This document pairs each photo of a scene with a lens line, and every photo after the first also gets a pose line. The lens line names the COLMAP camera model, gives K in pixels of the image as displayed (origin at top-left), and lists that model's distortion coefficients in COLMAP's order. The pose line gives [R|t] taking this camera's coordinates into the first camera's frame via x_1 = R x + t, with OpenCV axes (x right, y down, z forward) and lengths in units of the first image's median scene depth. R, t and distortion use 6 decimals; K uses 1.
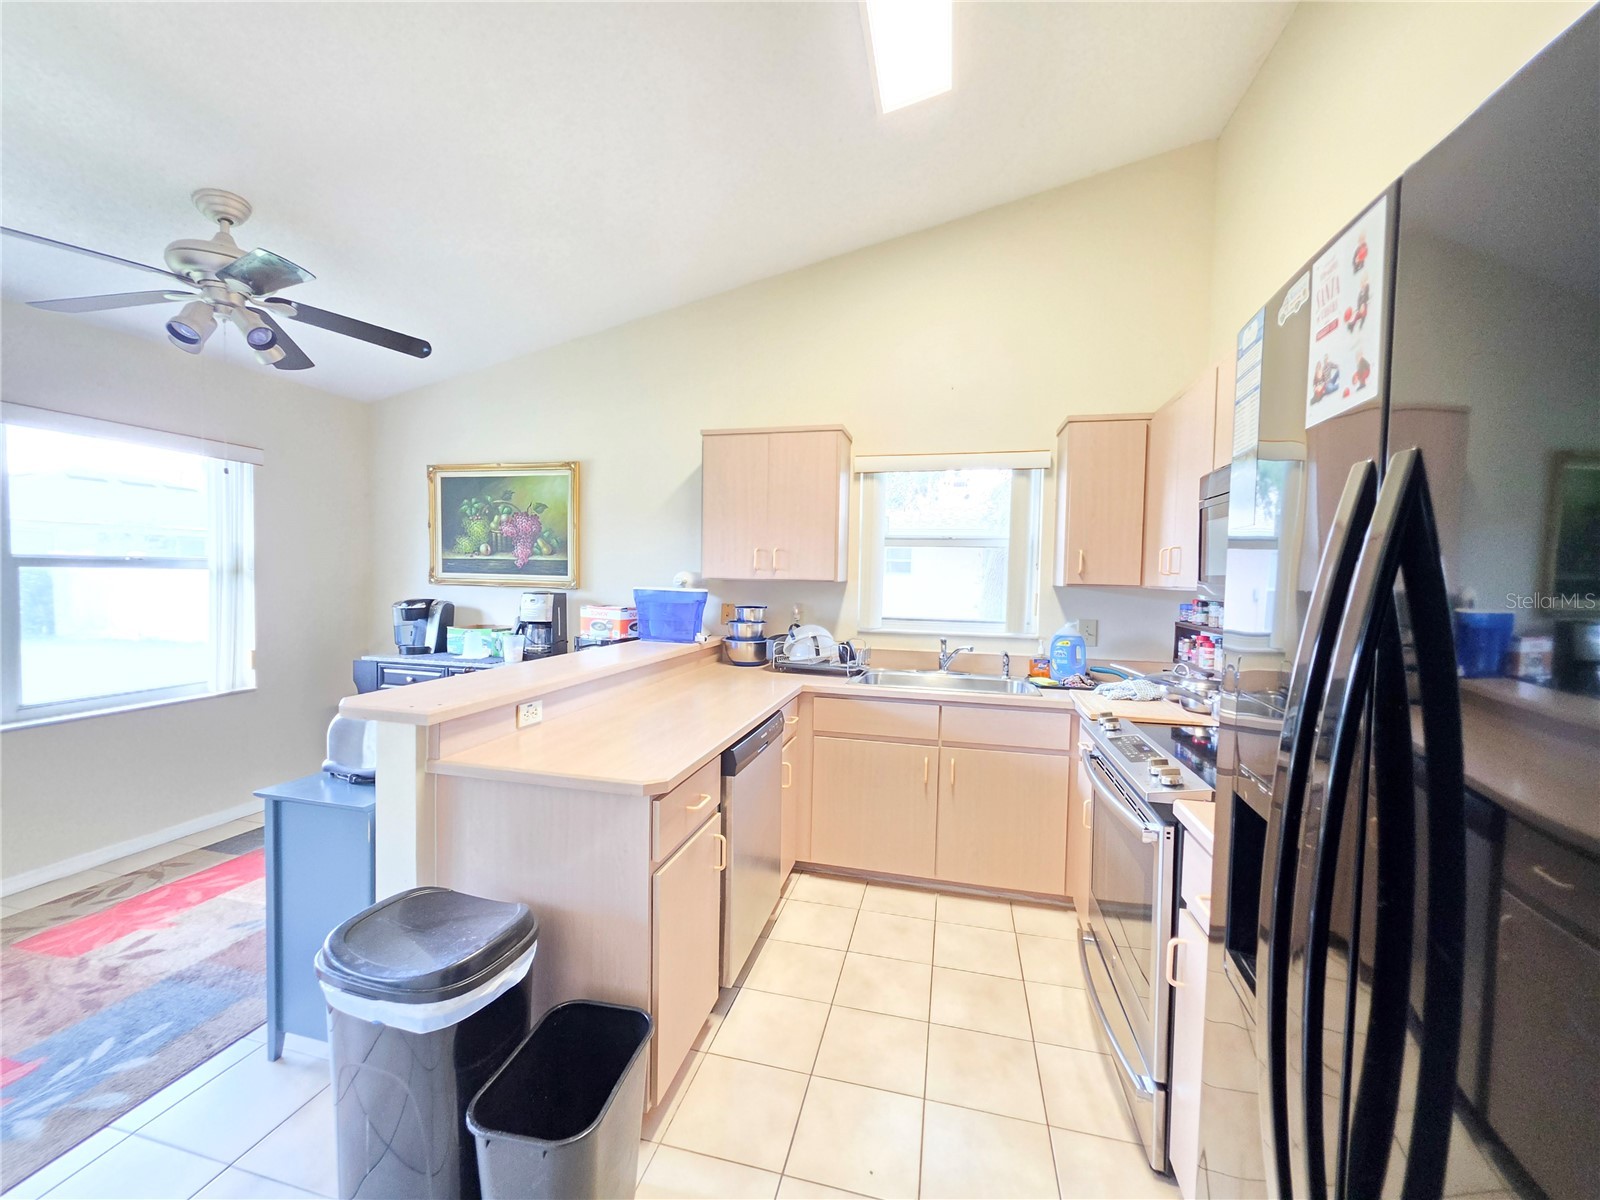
lens RADIAL K [[644.6, 0, 793.8], [0, 644.6, 600.4], [0, 0, 1]] dist [-0.001998, 0.000199]
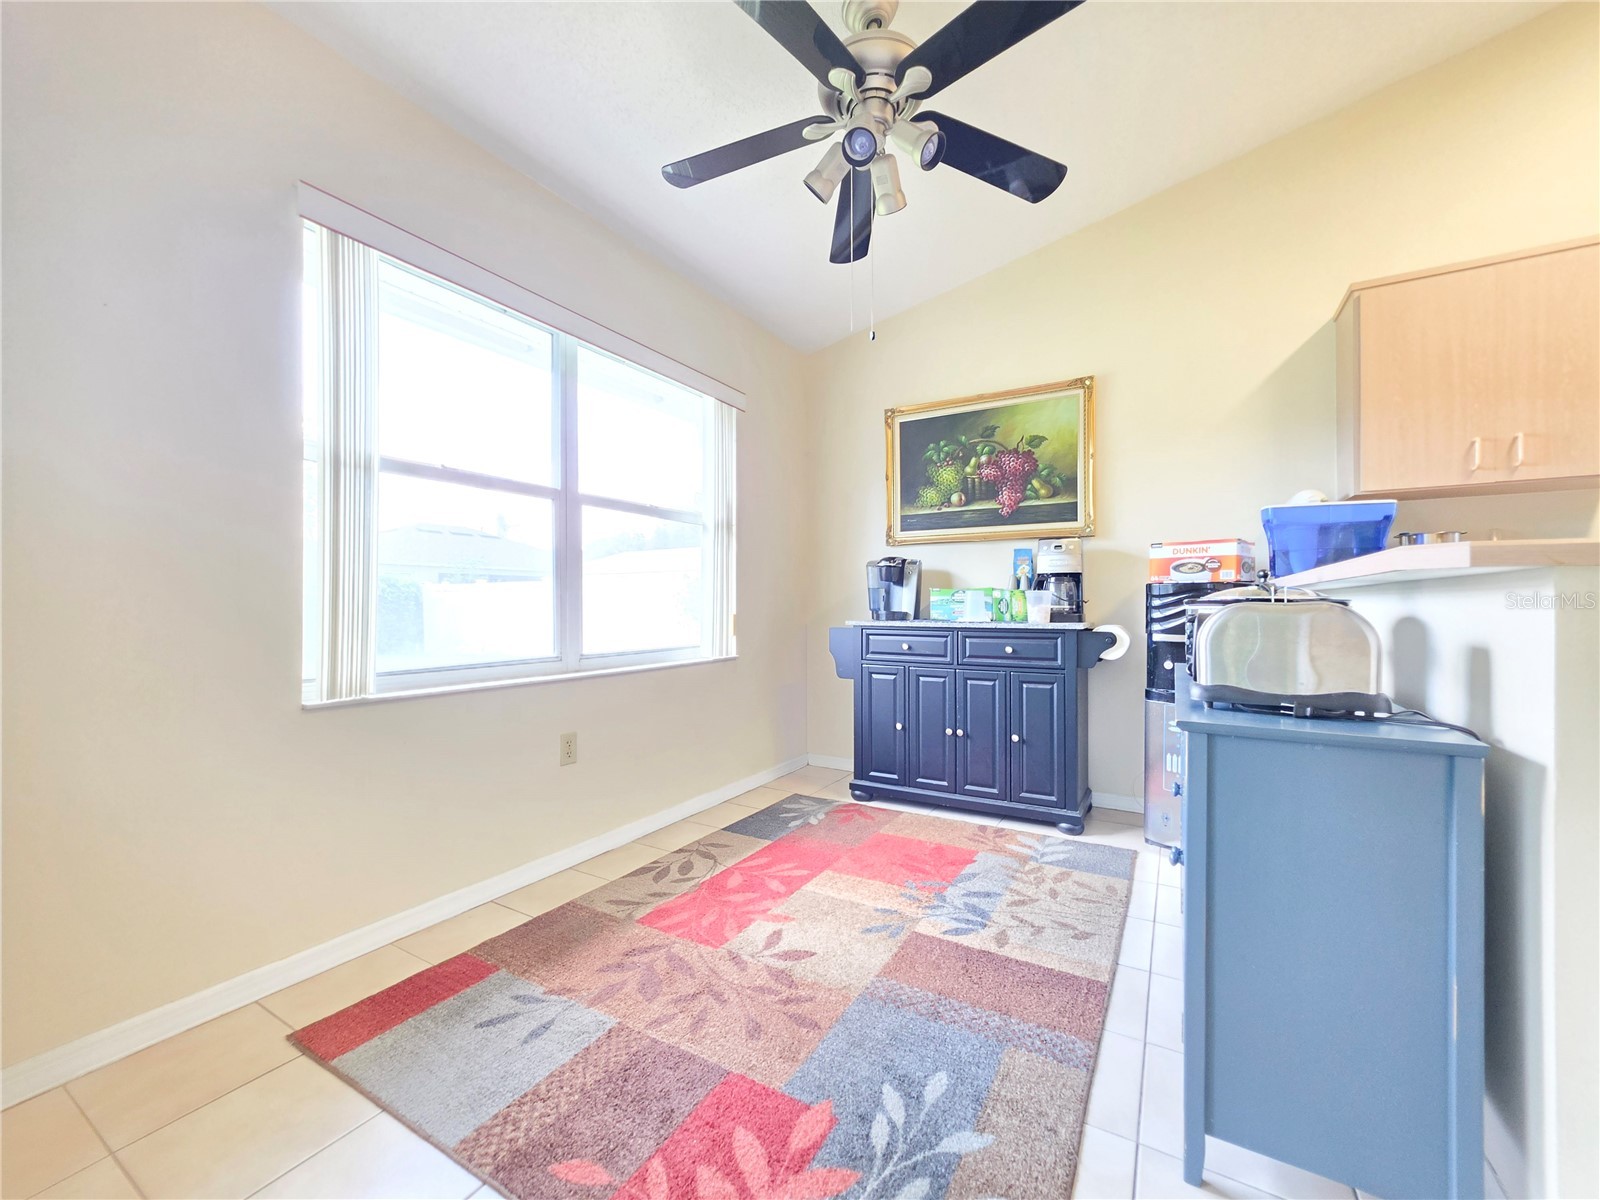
lens RADIAL K [[645.8, 0, 797.7], [0, 645.8, 602.4], [0, 0, 1]] dist [-0.009173, 0.003422]
pose [[0.957292, -0.022458, -0.288250, -0.493367], [0.008724, 0.998768, -0.048842, 0.105892], [0.288992, 0.044242, 0.956309, 0.156685]]
